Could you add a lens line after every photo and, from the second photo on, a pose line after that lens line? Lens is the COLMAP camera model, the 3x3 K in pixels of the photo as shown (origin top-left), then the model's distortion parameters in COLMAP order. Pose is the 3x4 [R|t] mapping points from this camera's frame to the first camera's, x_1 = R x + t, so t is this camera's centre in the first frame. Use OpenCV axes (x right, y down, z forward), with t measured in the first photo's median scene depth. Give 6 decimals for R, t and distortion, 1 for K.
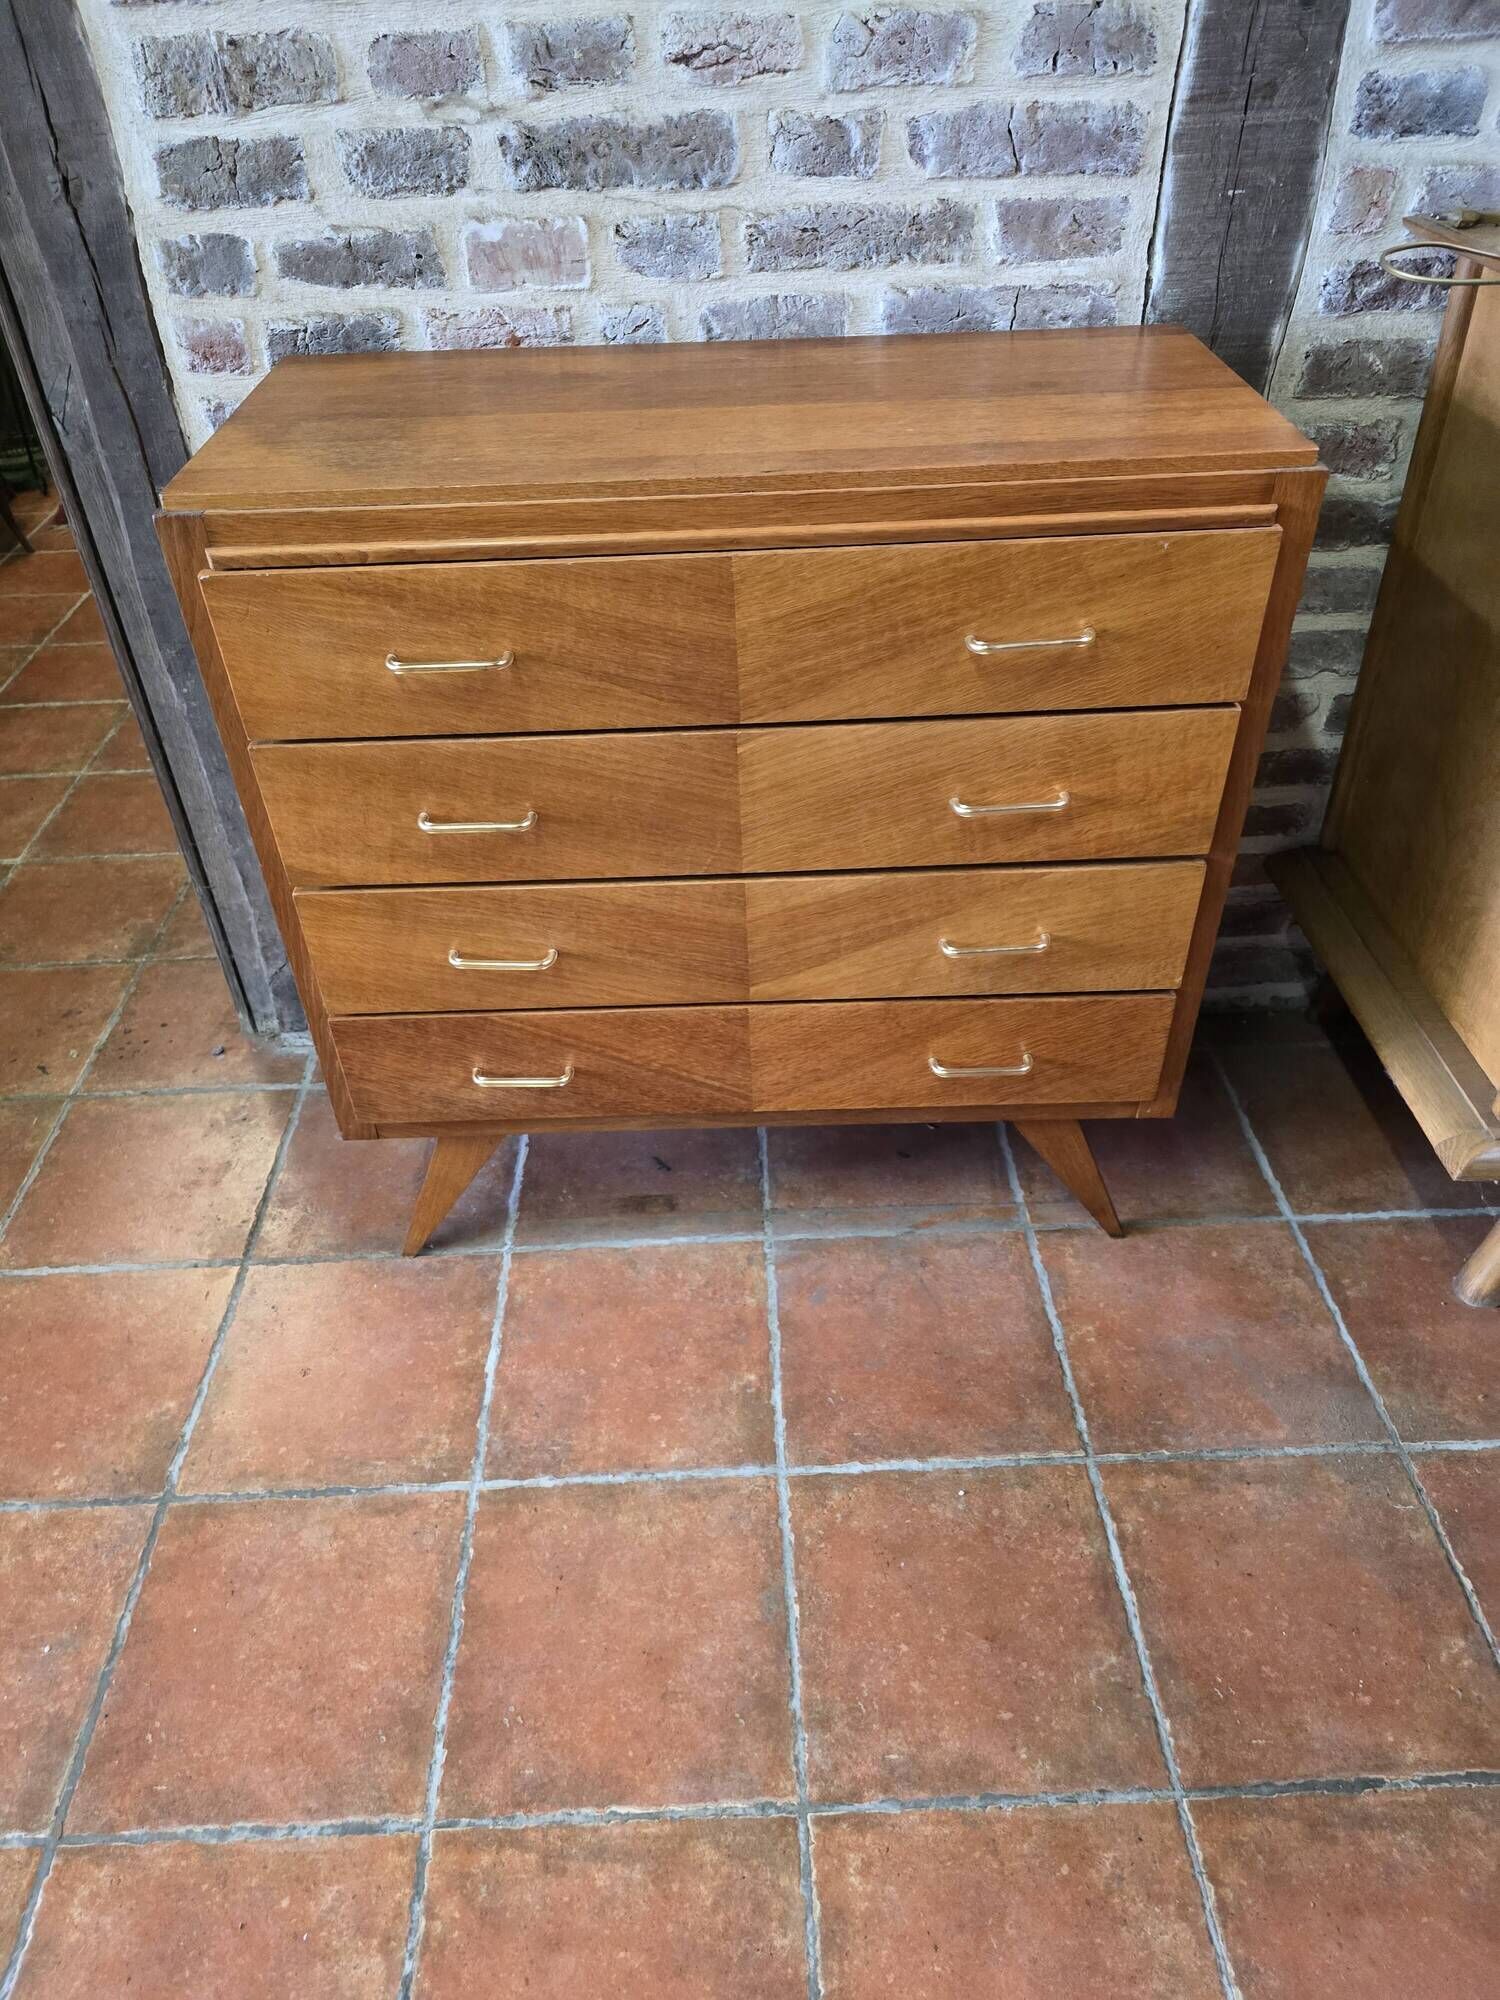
lens RADIAL K [[1362.9, 0, 742.5], [0, 1362.9, 1000.2], [0, 0, 1]] dist [0.060419, -0.059067]
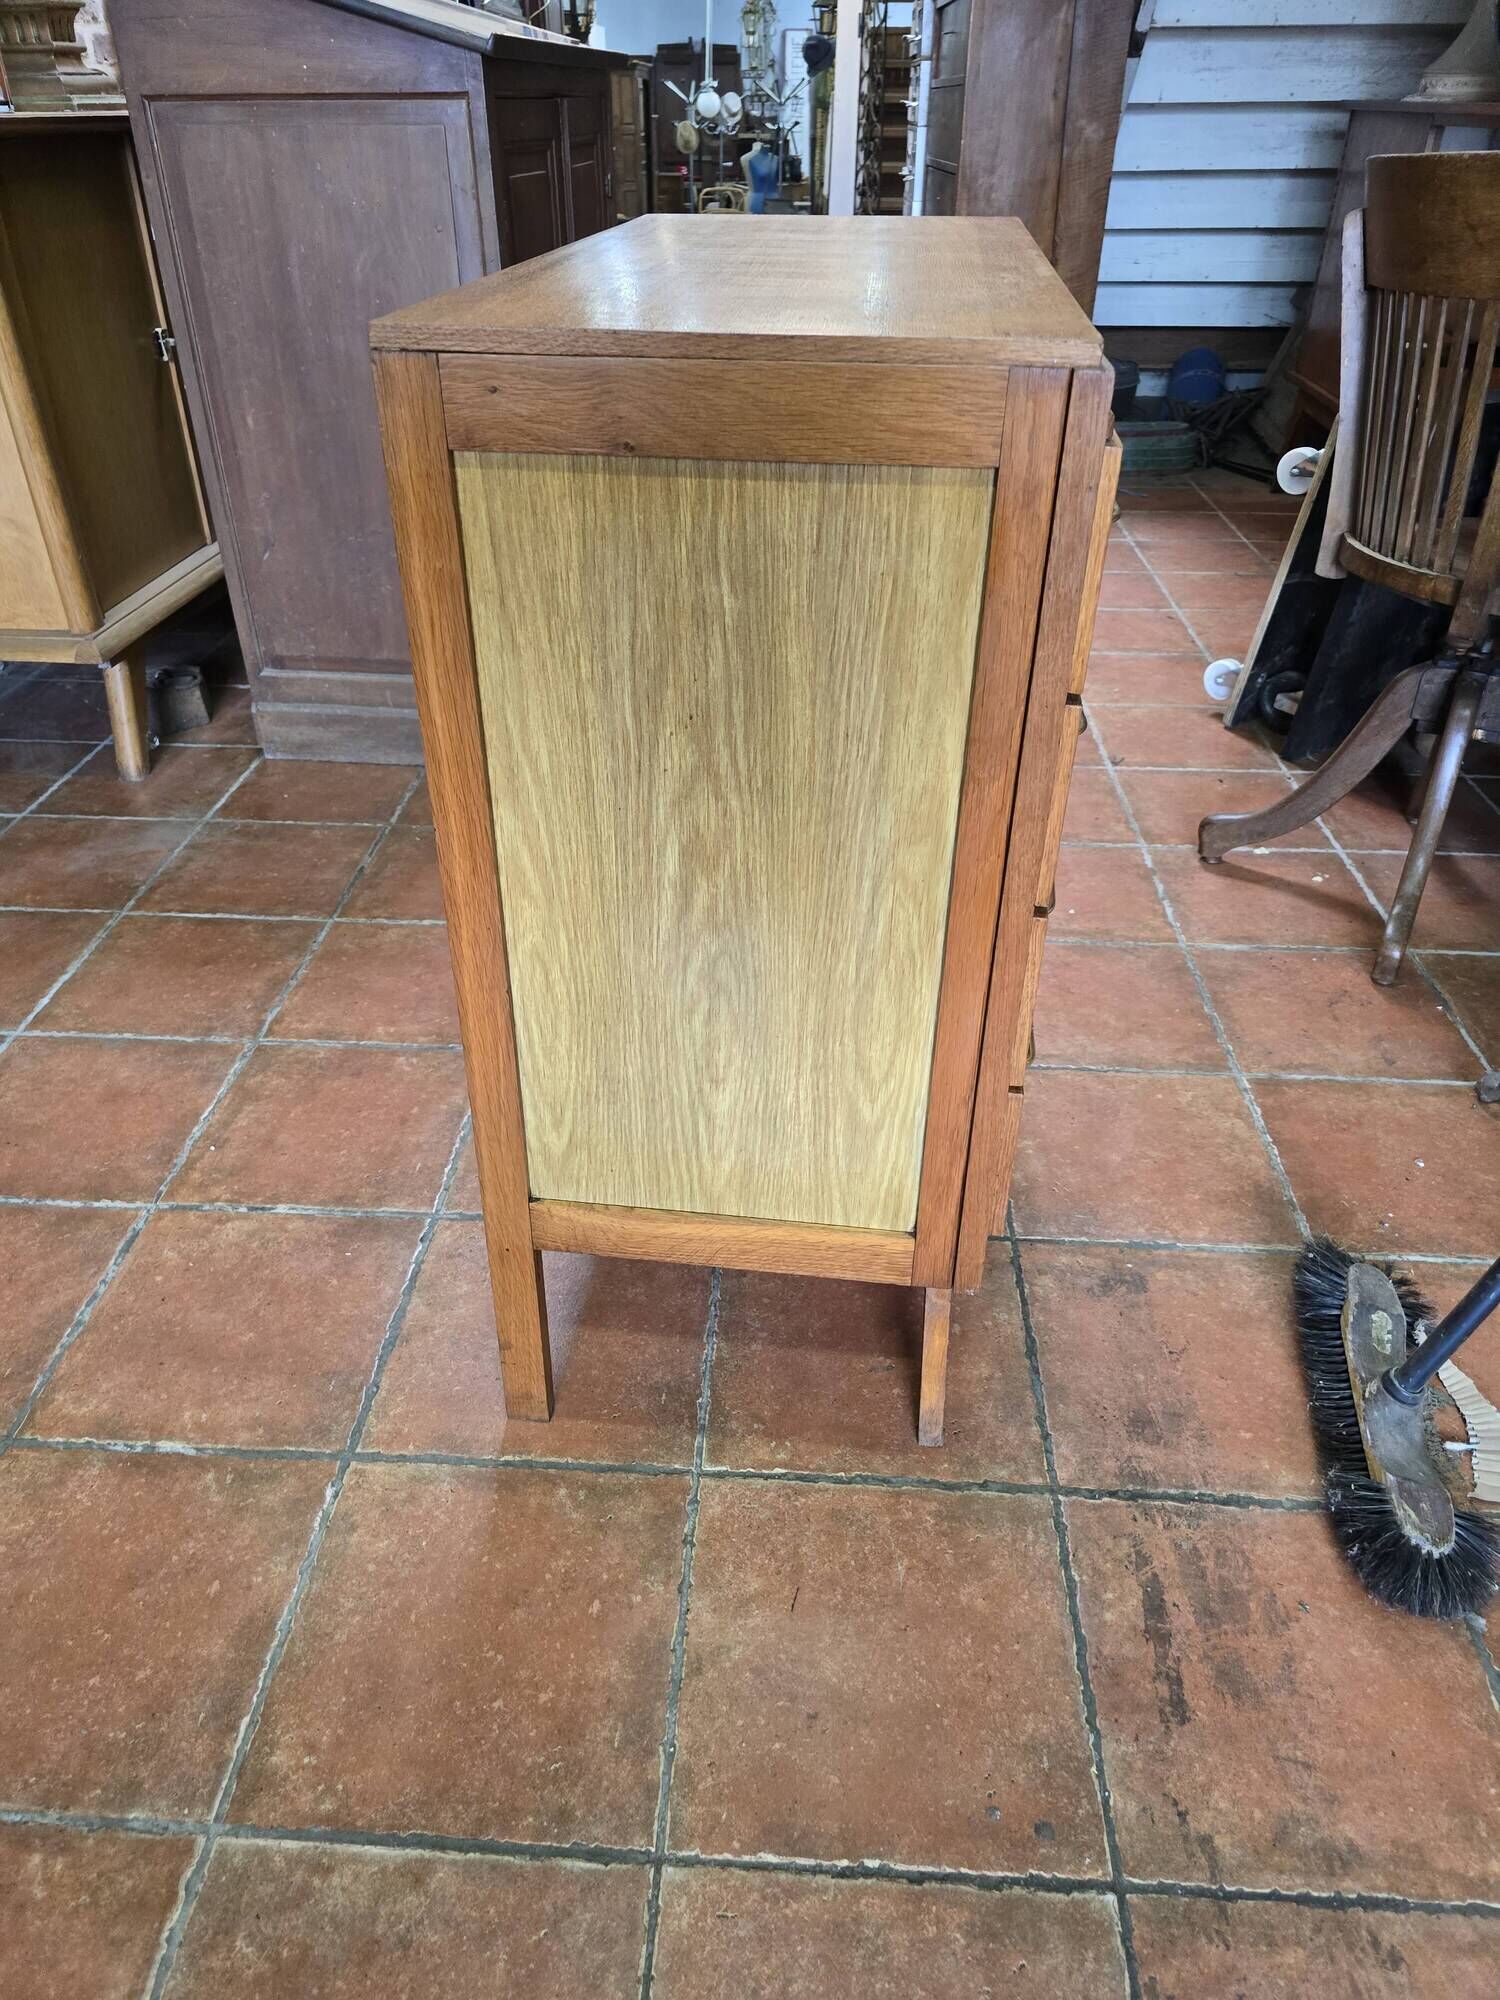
lens RADIAL K [[1325.8, 0, 746.9], [0, 1325.8, 994.8], [0, 0, 1]] dist [0.046380, -0.051898]
pose [[0.079702, -0.525374, 0.847130, -0.994511], [0.610308, 0.697649, 0.375248, 0.277102], [-0.788145, 0.487102, 0.376243, -0.024556]]
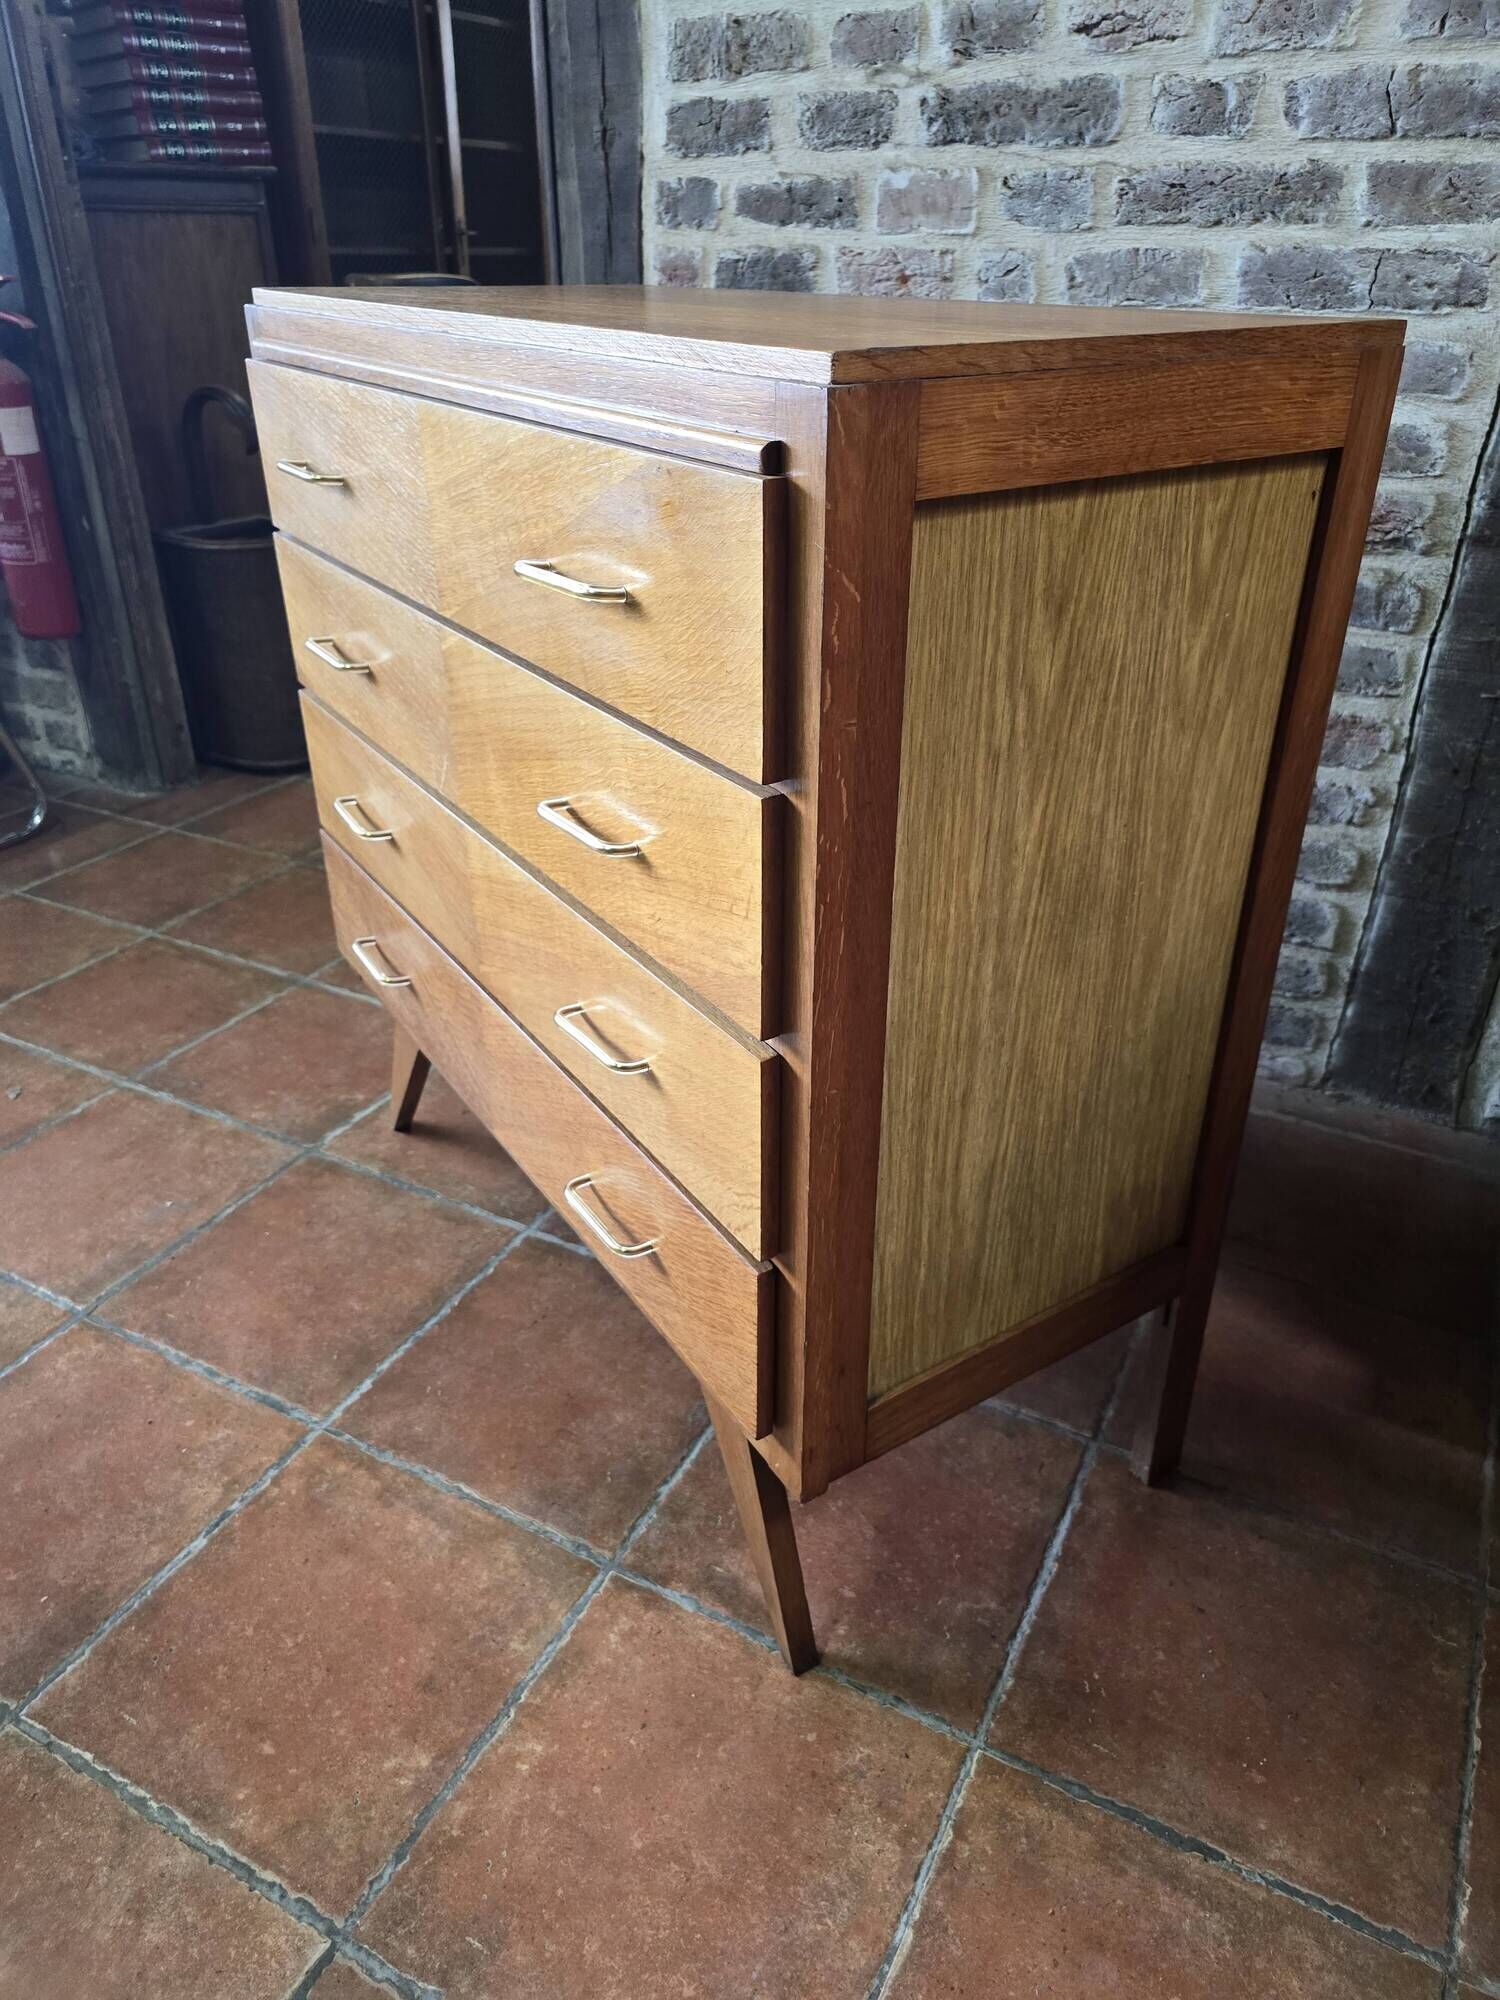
lens RADIAL K [[1383.9, 0, 750.7], [0, 1383.9, 968.3], [0, 0, 1]] dist [0.056092, -0.051206]
pose [[0.867417, 0.261856, -0.423107, 0.375236], [-0.331764, 0.938092, -0.099579, 0.219299], [0.370838, 0.226748, 0.900591, 0.045456]]
